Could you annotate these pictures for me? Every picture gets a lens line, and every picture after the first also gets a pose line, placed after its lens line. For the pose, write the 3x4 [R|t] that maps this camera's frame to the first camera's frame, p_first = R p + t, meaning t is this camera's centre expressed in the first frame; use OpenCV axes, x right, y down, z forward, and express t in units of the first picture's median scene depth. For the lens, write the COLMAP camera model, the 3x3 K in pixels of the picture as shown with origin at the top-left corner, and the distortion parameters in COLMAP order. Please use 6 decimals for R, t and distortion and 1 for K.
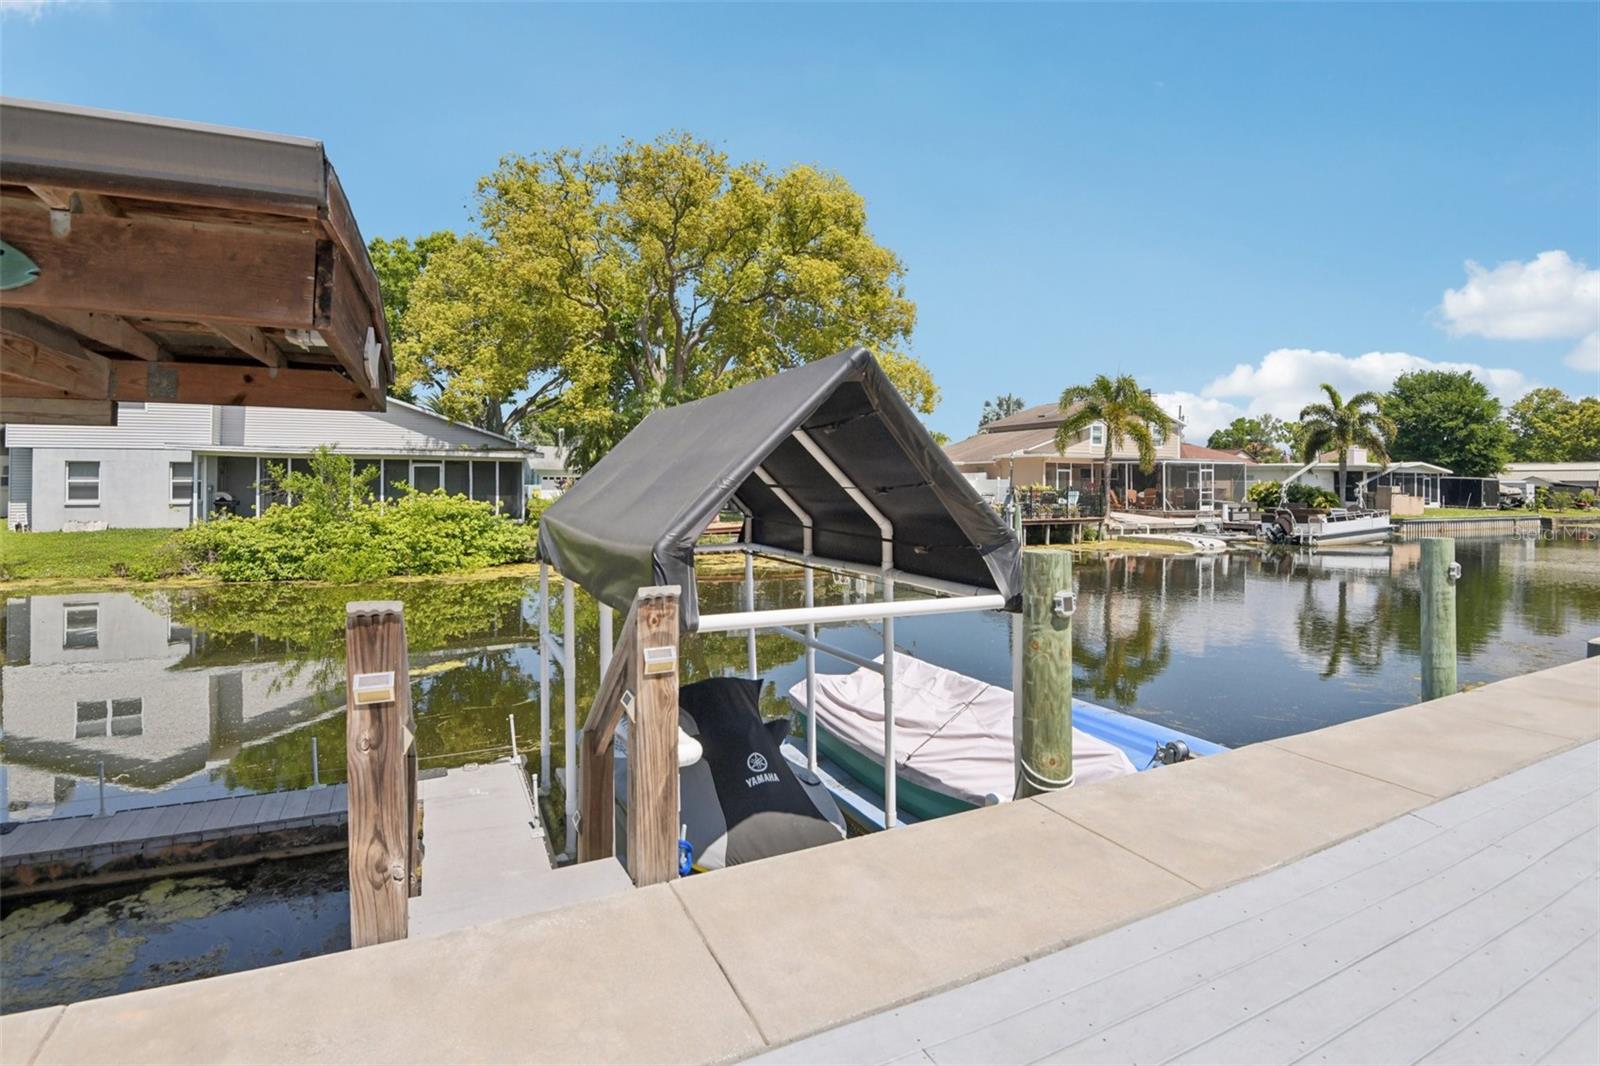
lens RADIAL K [[763.0, 0, 798.5], [0, 763.0, 481.8], [0, 0, 1]] dist [-0.017079, -0.011420]
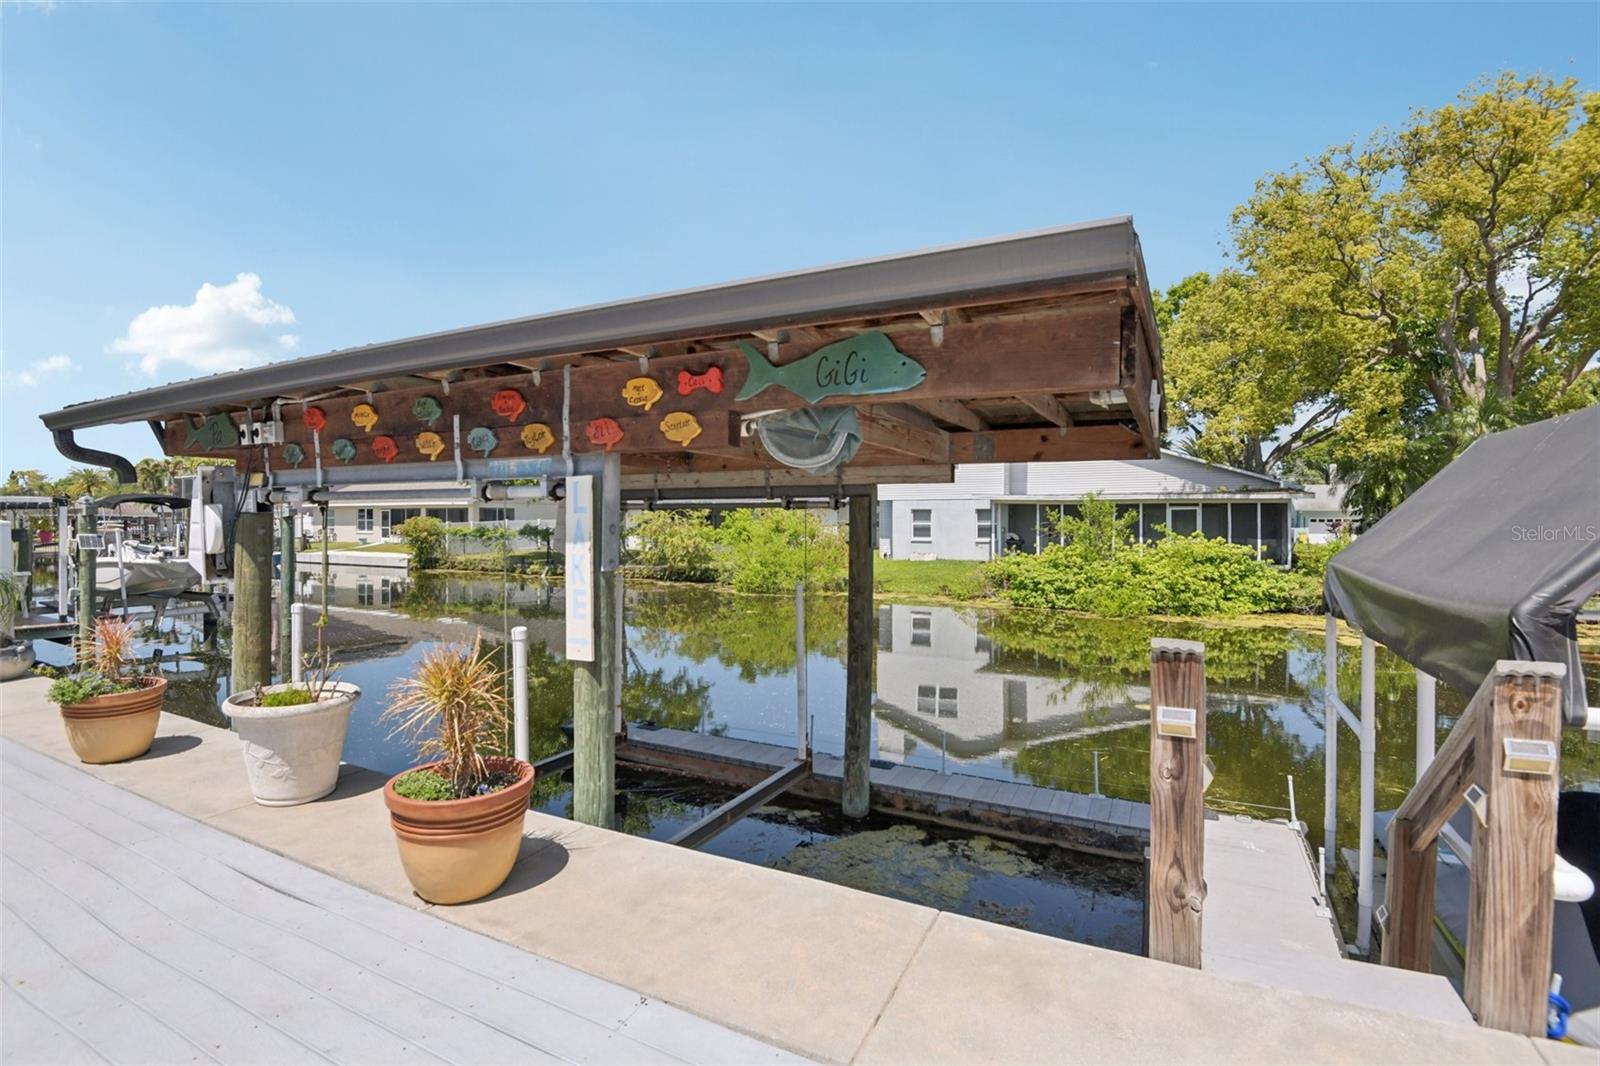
lens RADIAL K [[743.2, 0, 800.0], [0, 743.2, 533.0], [0, 0, 1]] dist [-0.026965, -0.009962]
pose [[0.599230, 0.008805, -0.800529, -0.006585], [0.000661, 0.999934, 0.011493, -0.000290], [0.800577, -0.007416, 0.599184, -0.003585]]
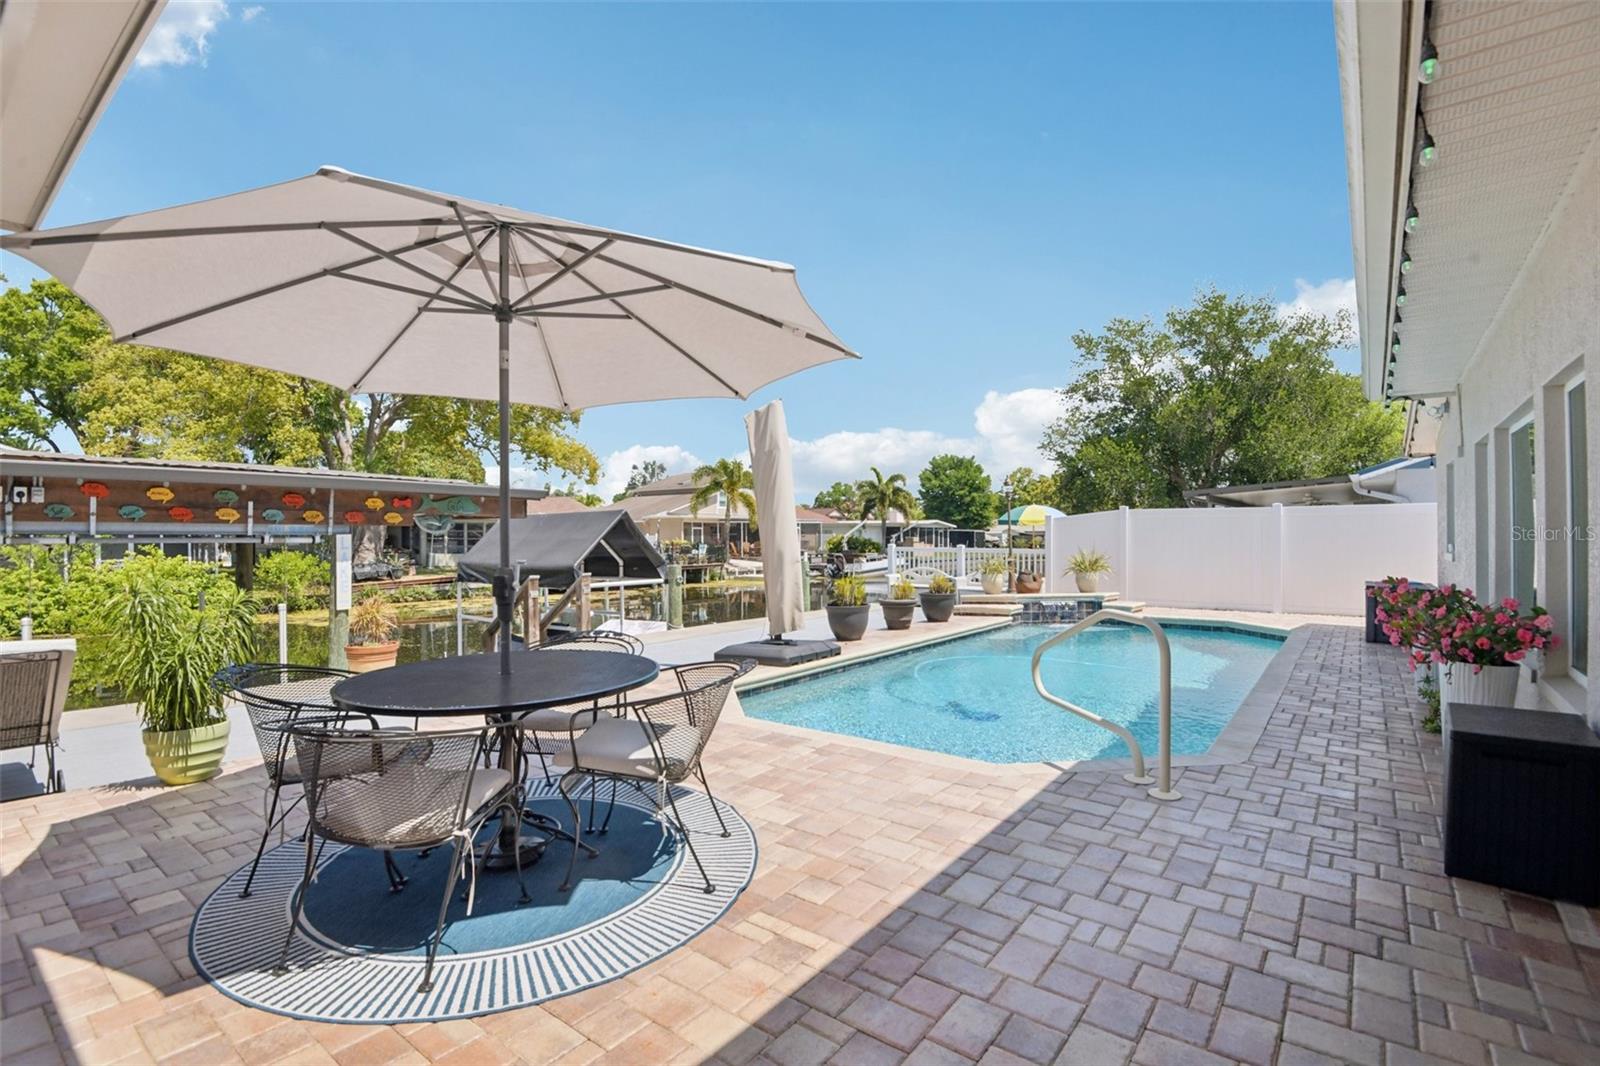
lens RADIAL K [[743.2, 0, 800.0], [0, 743.2, 533.0], [0, 0, 1]] dist [-0.026965, -0.009962]
pose [[0.893654, -0.008002, 0.448685, -0.115398], [0.008999, 0.999960, -0.000091, -0.008762], [-0.448666, 0.004119, 0.893690, -0.385465]]
